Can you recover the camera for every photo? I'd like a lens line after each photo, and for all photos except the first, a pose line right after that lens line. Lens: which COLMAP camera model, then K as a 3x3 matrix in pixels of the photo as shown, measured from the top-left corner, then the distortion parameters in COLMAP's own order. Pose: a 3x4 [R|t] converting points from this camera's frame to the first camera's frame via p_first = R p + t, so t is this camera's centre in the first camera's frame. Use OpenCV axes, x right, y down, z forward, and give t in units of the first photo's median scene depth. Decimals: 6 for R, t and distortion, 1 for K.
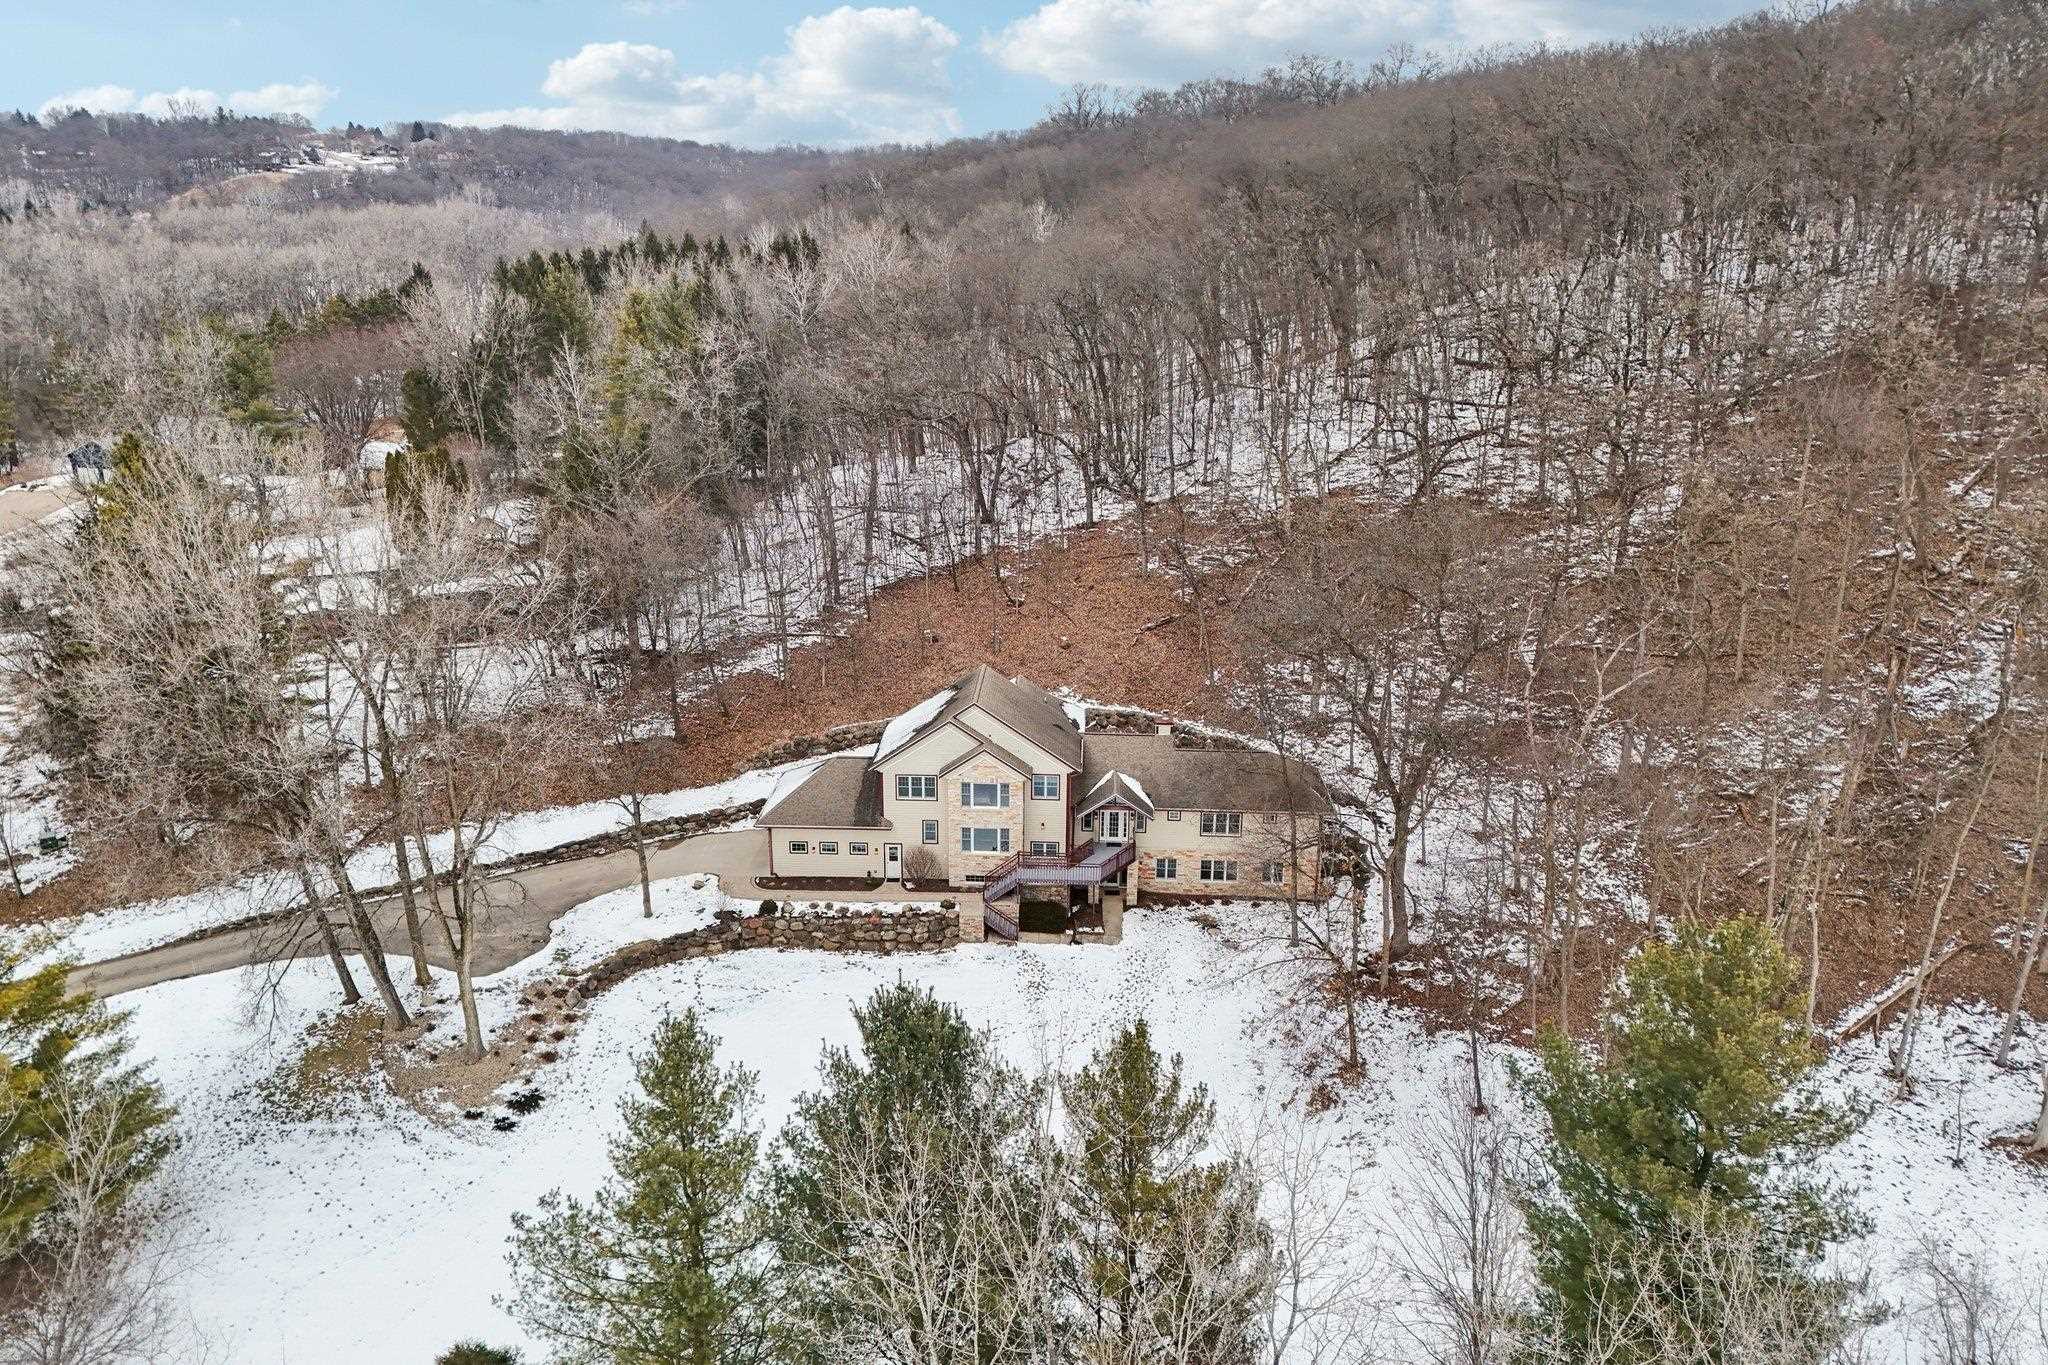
lens RADIAL K [[1508.5, 0, 1031.3], [0, 1508.5, 669.6], [0, 0, 1]] dist [0.054516, -0.035433]
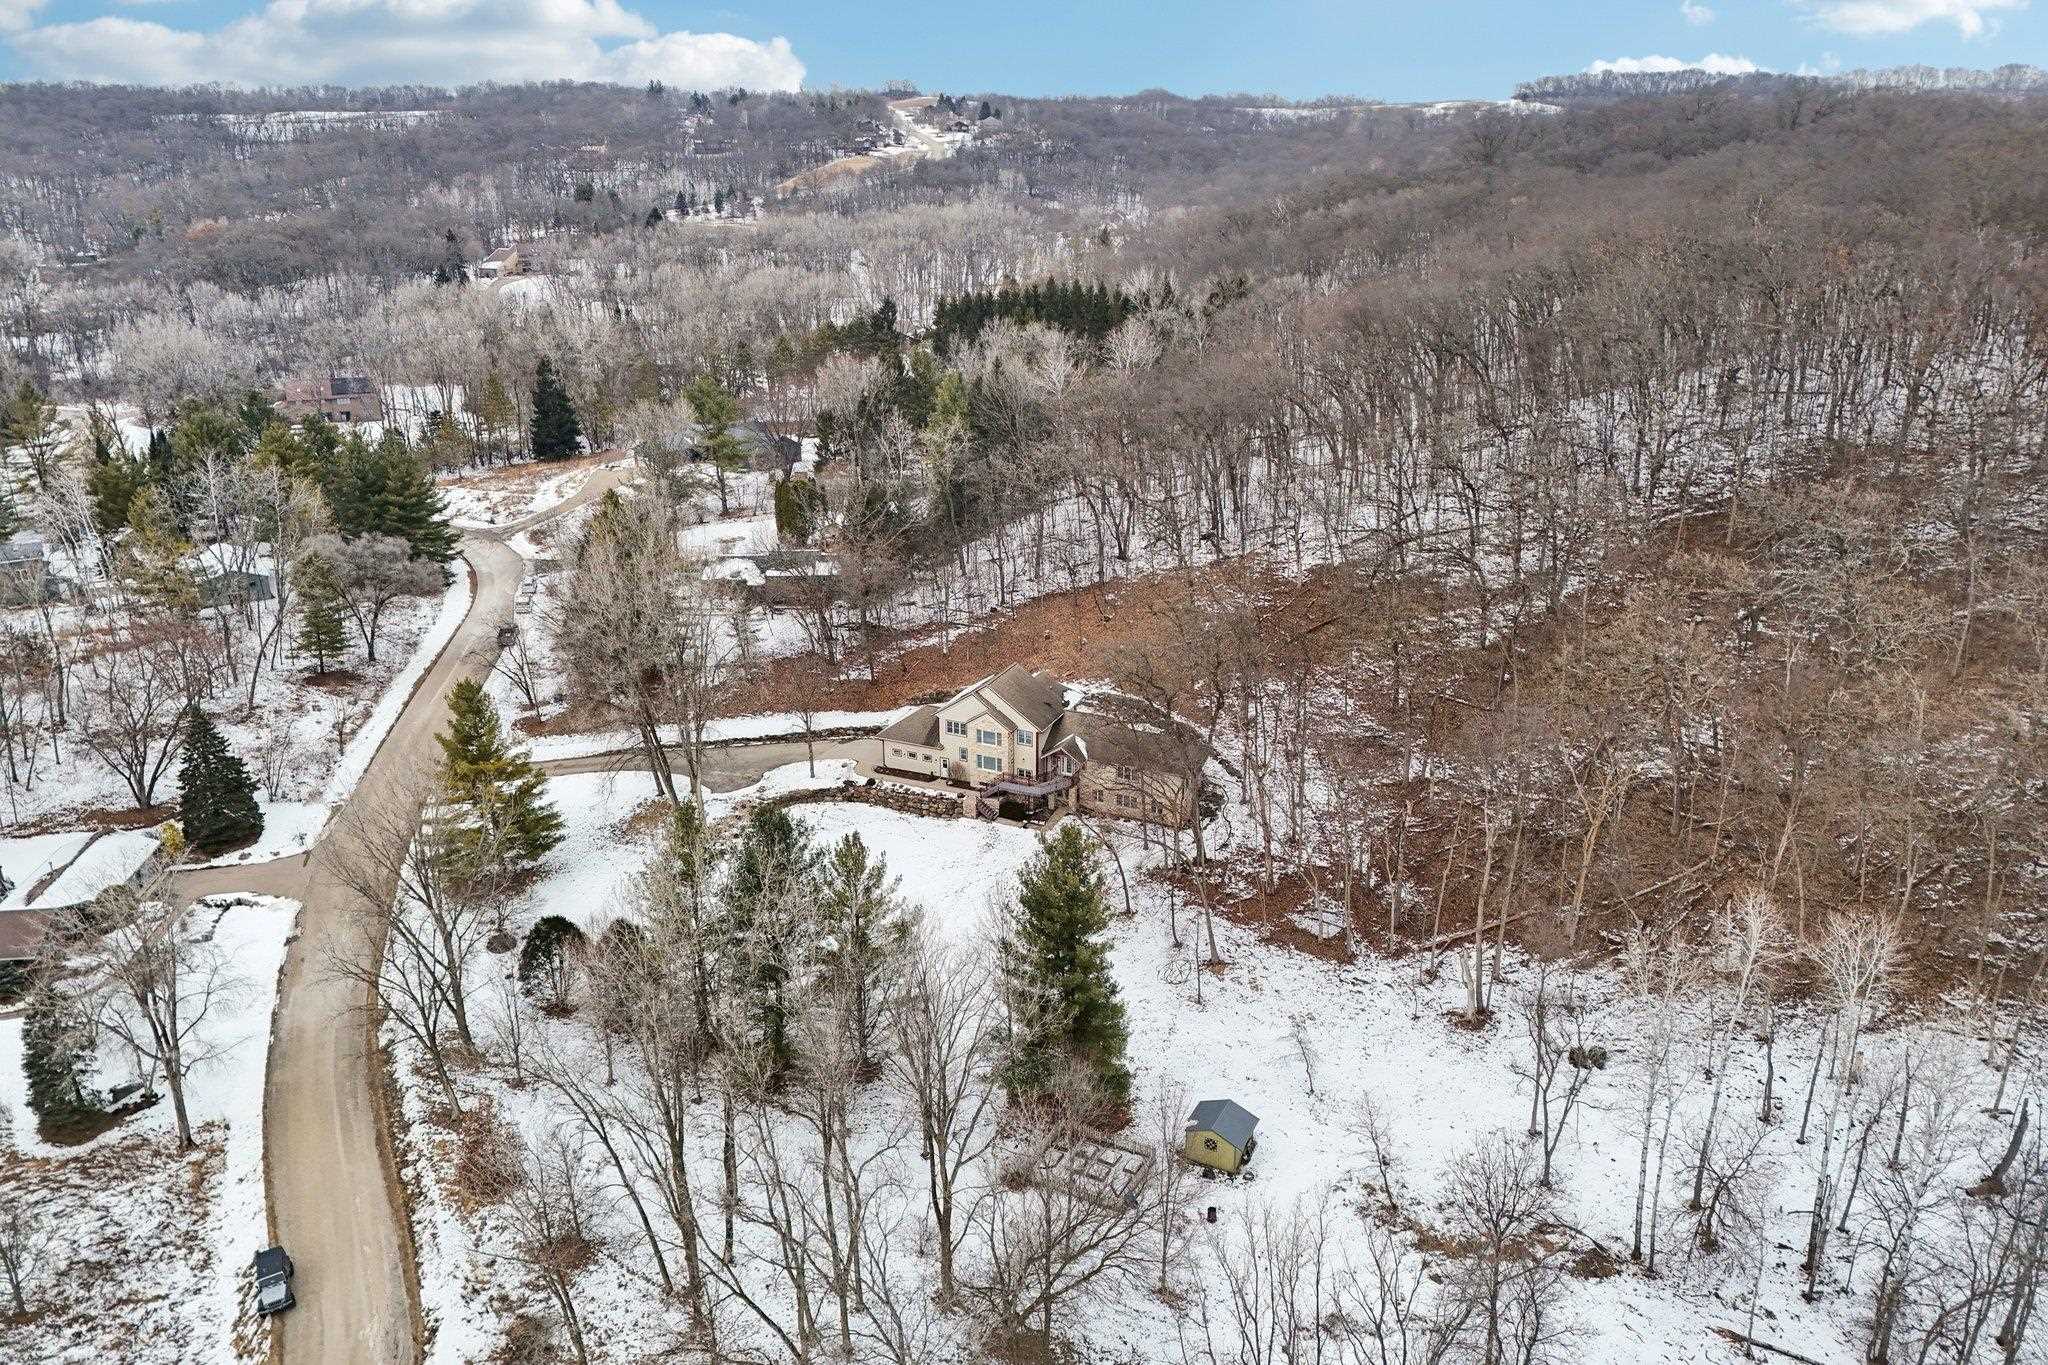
lens RADIAL K [[1508.5, 0, 1034.7], [0, 1508.5, 668.0], [0, 0, 1]] dist [0.054516, -0.035433]
pose [[0.933108, 0.119639, -0.339109, 0.611462], [-0.102992, 0.992441, 0.066739, -0.121694], [0.344531, -0.027350, 0.938377, -0.638152]]
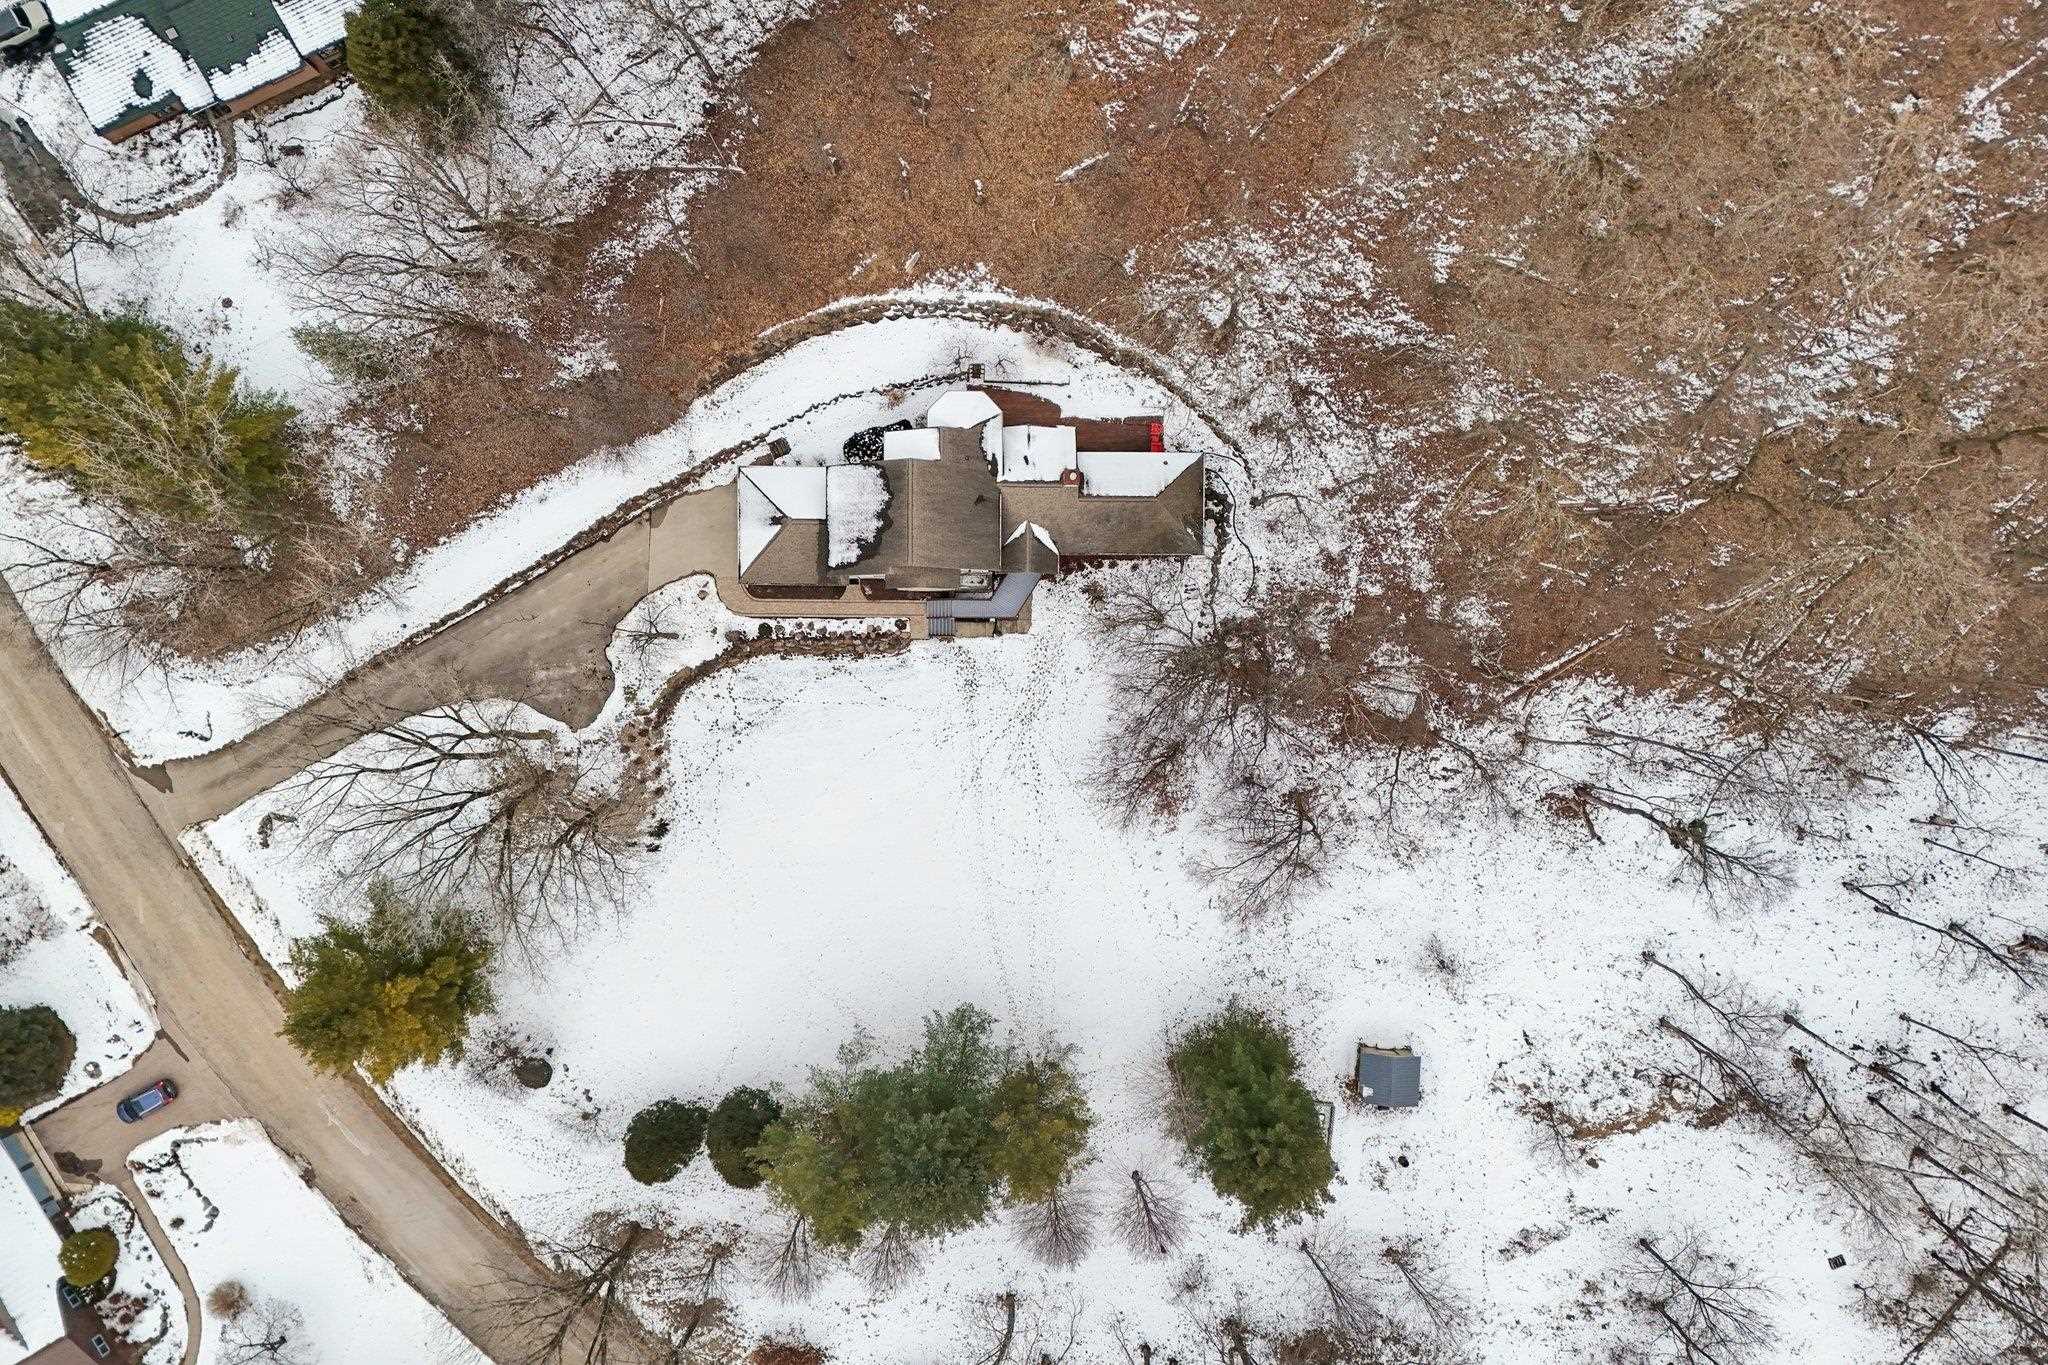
lens RADIAL K [[1508.5, 0, 1020.2], [0, 1508.5, 684.8], [0, 0, 1]] dist [0.054516, -0.035433]
pose [[0.998785, -0.041719, 0.026217, 0.012876], [-0.012800, 0.294128, 0.955680, -1.096360], [-0.047581, -0.954855, 0.293237, 0.553861]]
